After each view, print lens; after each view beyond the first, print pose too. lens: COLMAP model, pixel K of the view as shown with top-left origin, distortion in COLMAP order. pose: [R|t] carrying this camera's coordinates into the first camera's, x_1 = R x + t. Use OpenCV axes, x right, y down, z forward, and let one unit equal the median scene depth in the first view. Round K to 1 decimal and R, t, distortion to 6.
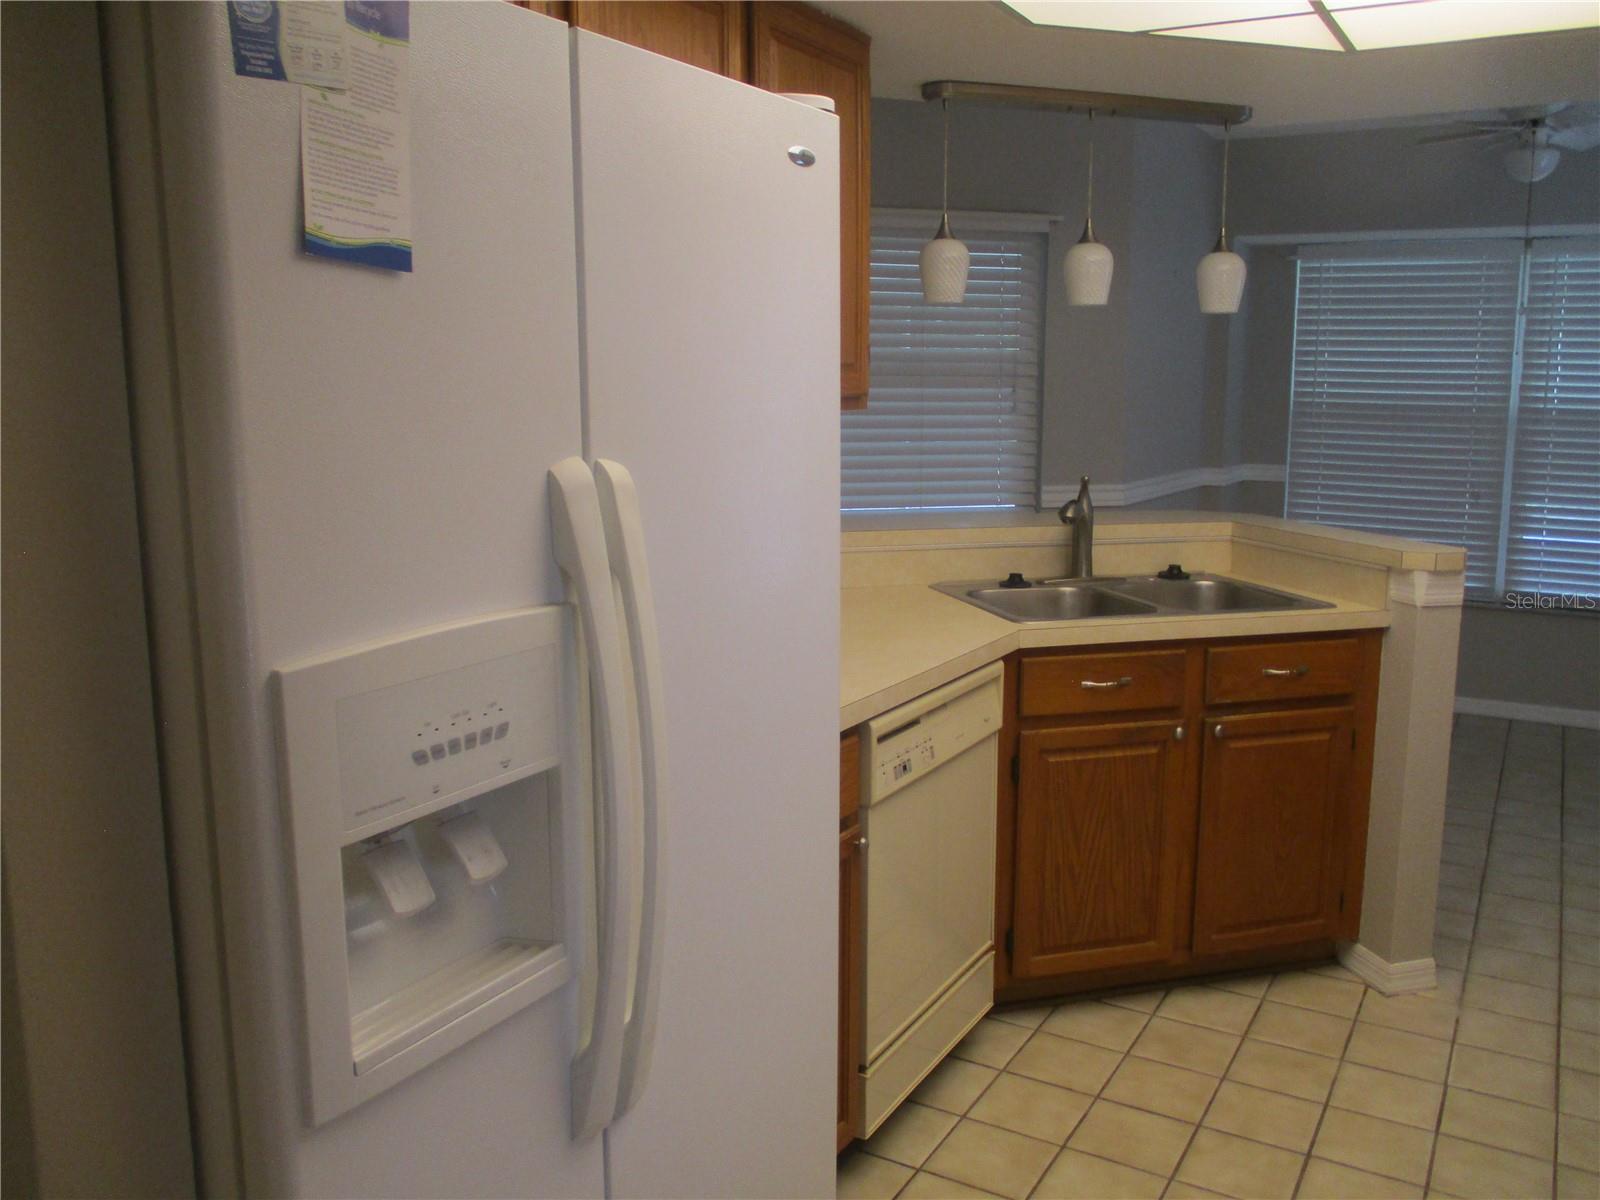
lens RADIAL K [[1342.4, 0, 804.2], [0, 1342.4, 582.4], [0, 0, 1]] dist [-0.028633, 0.002843]
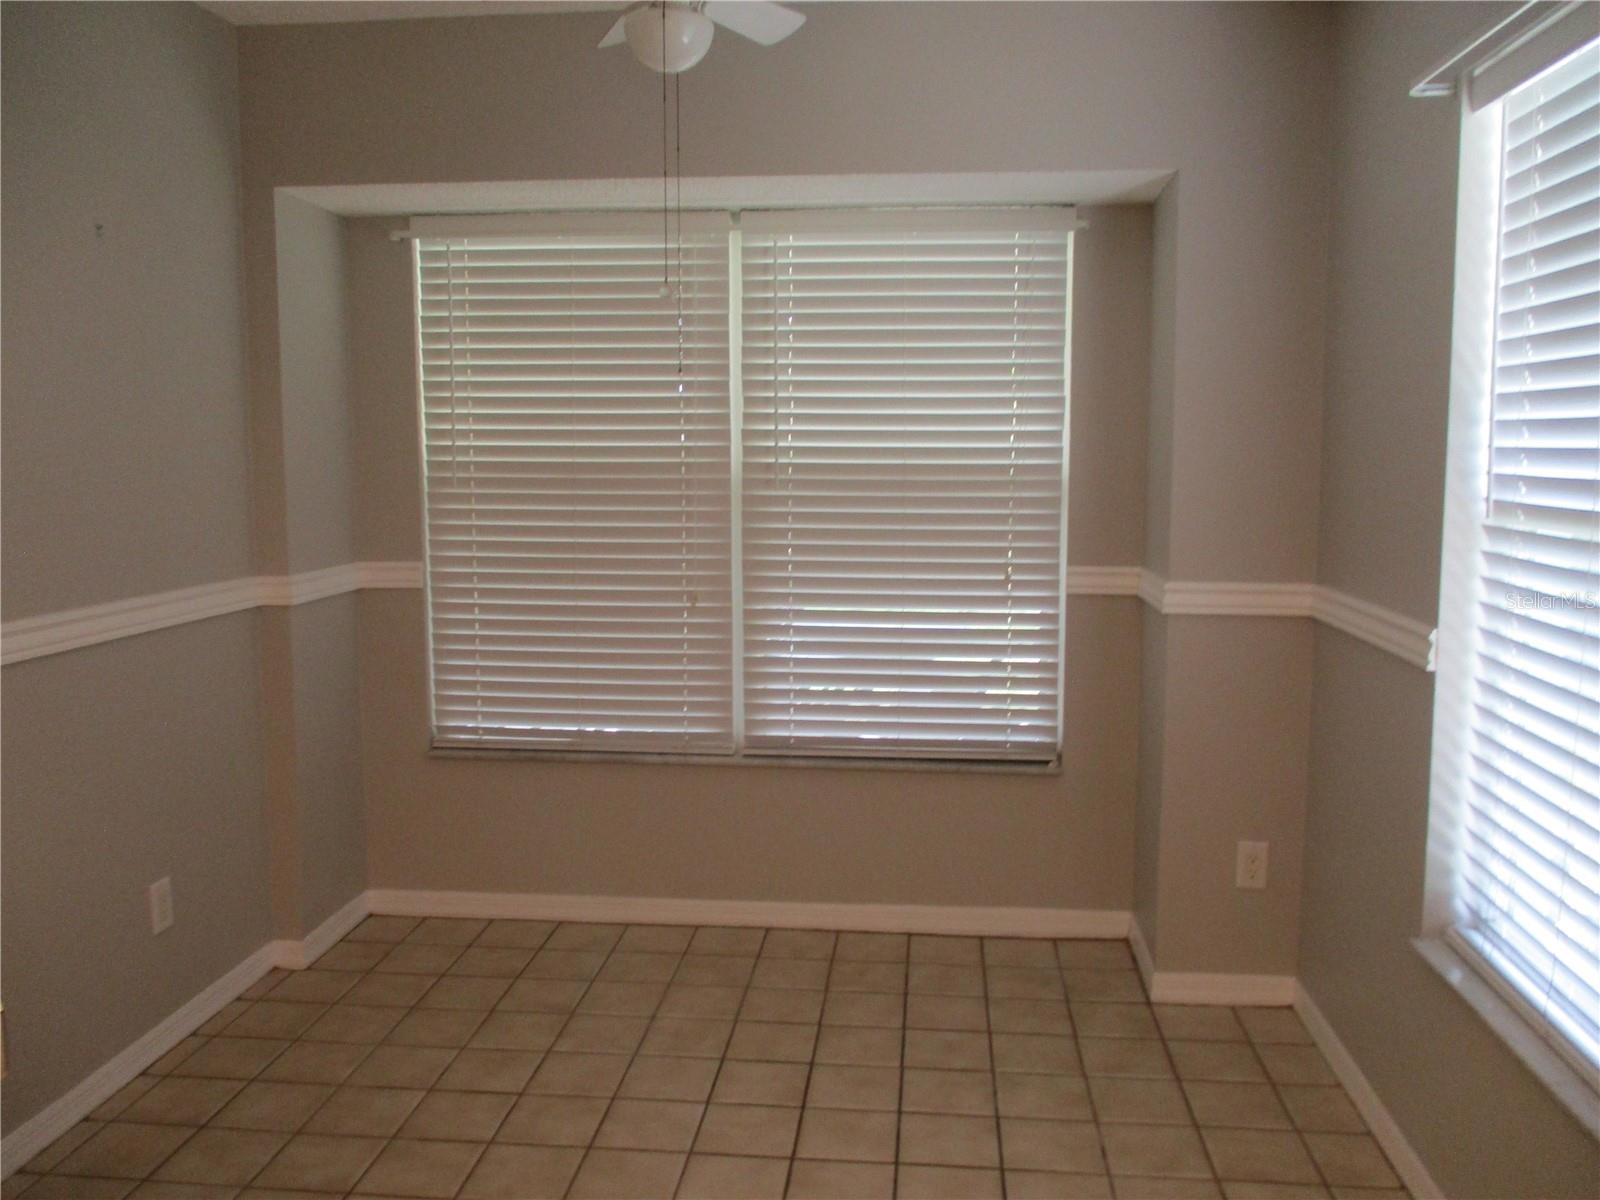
lens RADIAL K [[1342.4, 0, 799.4], [0, 1342.4, 608.6], [0, 0, 1]] dist [-0.028633, 0.002843]
pose [[0.920417, -0.056301, 0.386863, 0.294547], [0.069515, 0.997376, -0.020237, -0.042452], [-0.384709, 0.045520, 0.921915, 0.366237]]
